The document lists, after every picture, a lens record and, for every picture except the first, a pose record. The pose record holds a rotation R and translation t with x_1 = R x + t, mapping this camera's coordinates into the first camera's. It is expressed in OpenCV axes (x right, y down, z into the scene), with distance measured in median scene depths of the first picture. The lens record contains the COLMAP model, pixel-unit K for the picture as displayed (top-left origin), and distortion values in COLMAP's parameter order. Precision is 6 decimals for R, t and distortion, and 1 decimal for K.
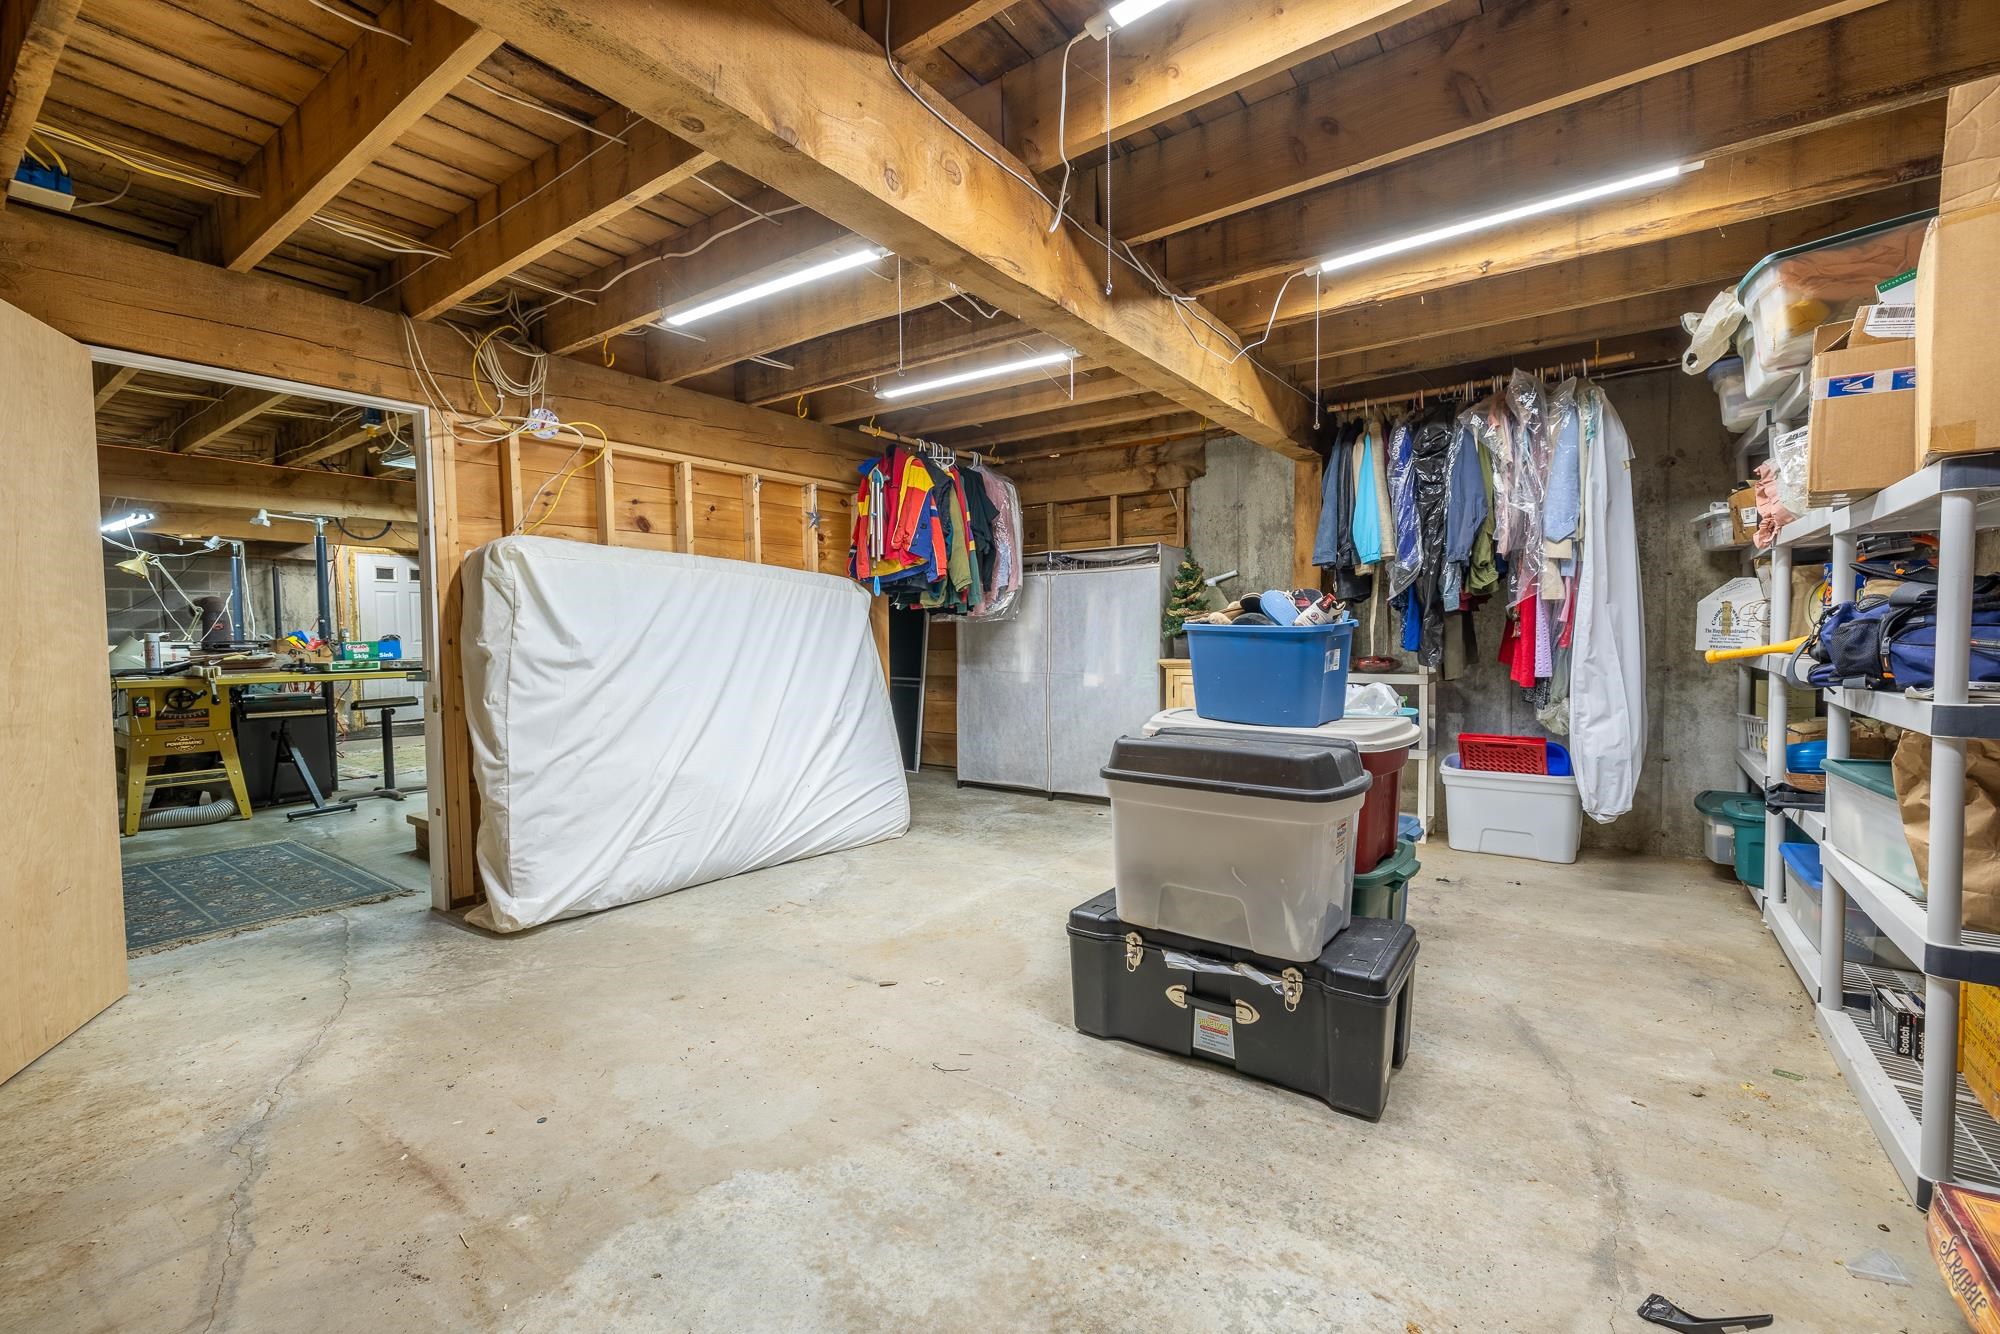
lens RADIAL K [[837.4, 0, 1003.4], [0, 837.4, 671.4], [0, 0, 1]] dist [0.000070, 0.000224]
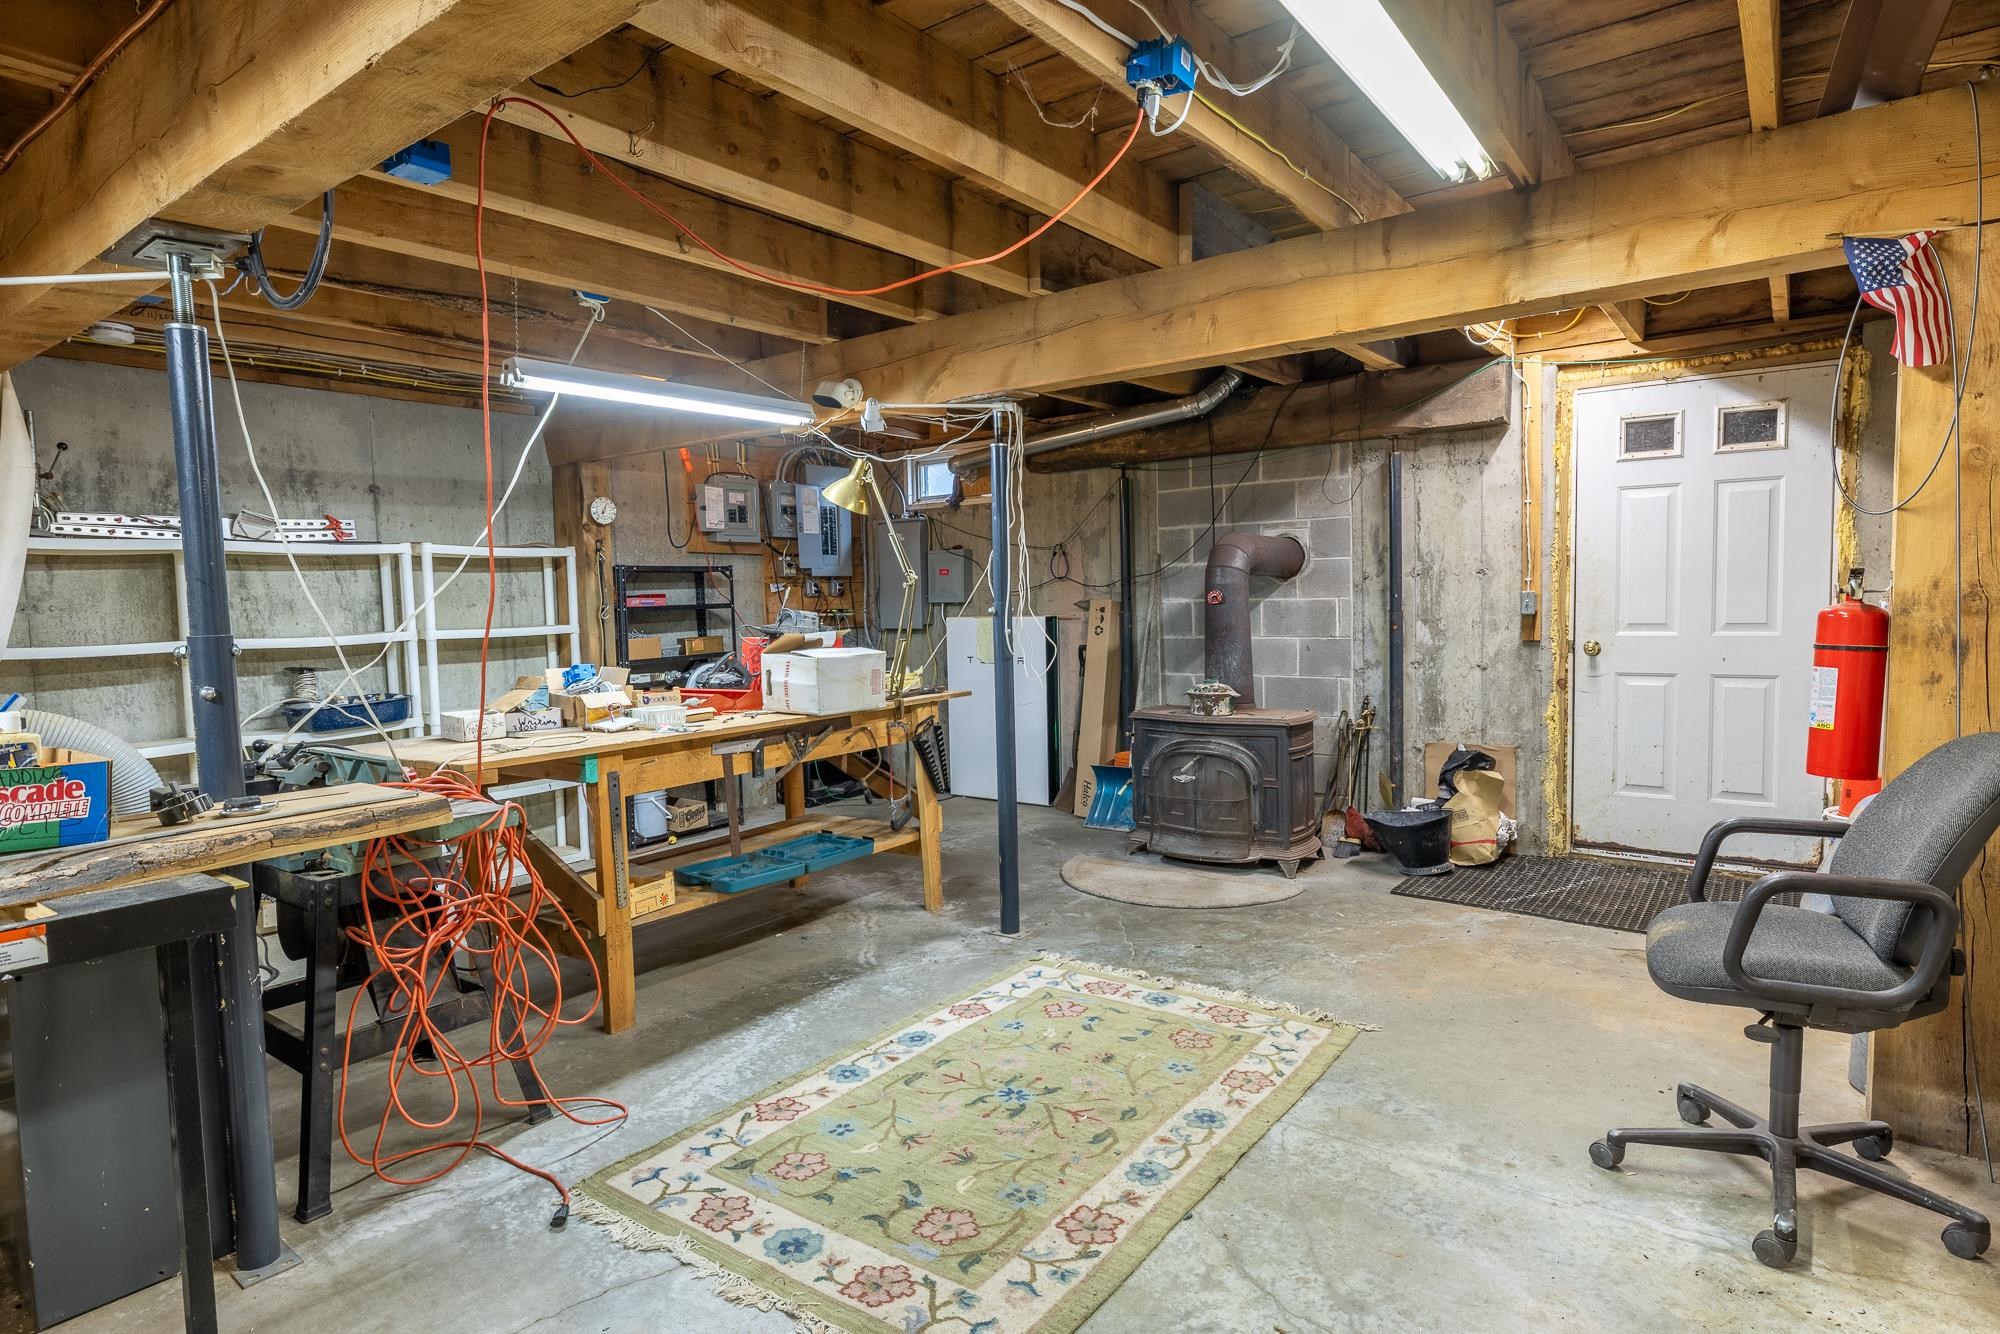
lens RADIAL K [[1087.3, 0, 998.5], [0, 1087.3, 667.9], [0, 0, 1]] dist [-0.006058, 0.001322]
pose [[-0.014919, 0.082671, -0.996465, -0.354594], [-0.020659, 0.996338, 0.082970, -0.067341], [0.999675, 0.021823, -0.013157, 0.961145]]
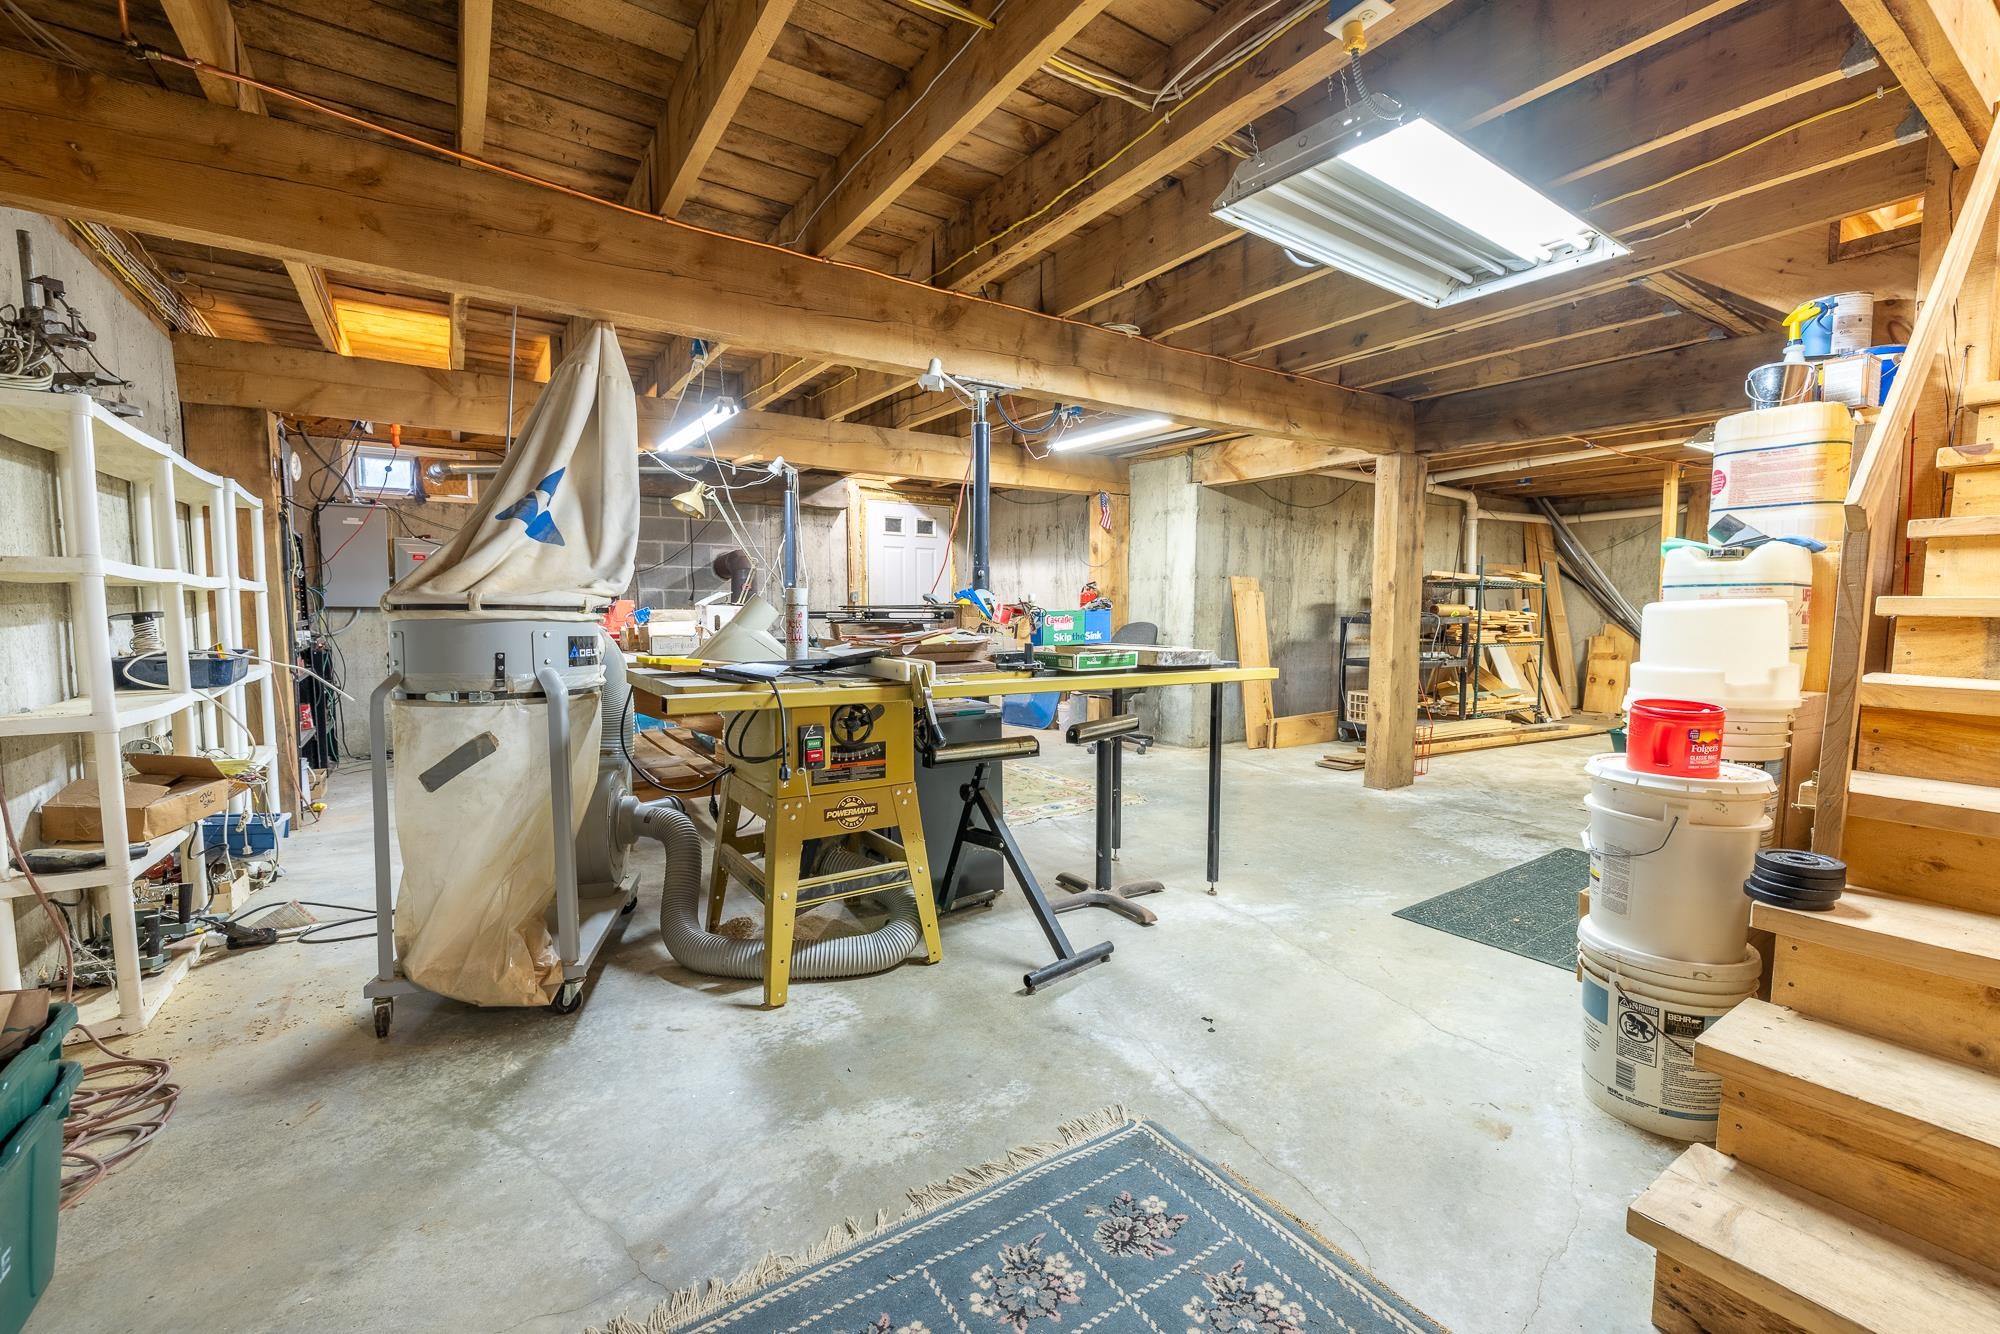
lens RADIAL K [[837.4, 0, 1000.7], [0, 837.4, 671.2], [0, 0, 1]] dist [0.000070, 0.000224]
pose [[0.932571, 0.046369, -0.357997, -0.448298], [-0.035152, 0.998668, 0.037783, -0.011551], [0.359272, -0.022651, 0.932958, 0.356047]]
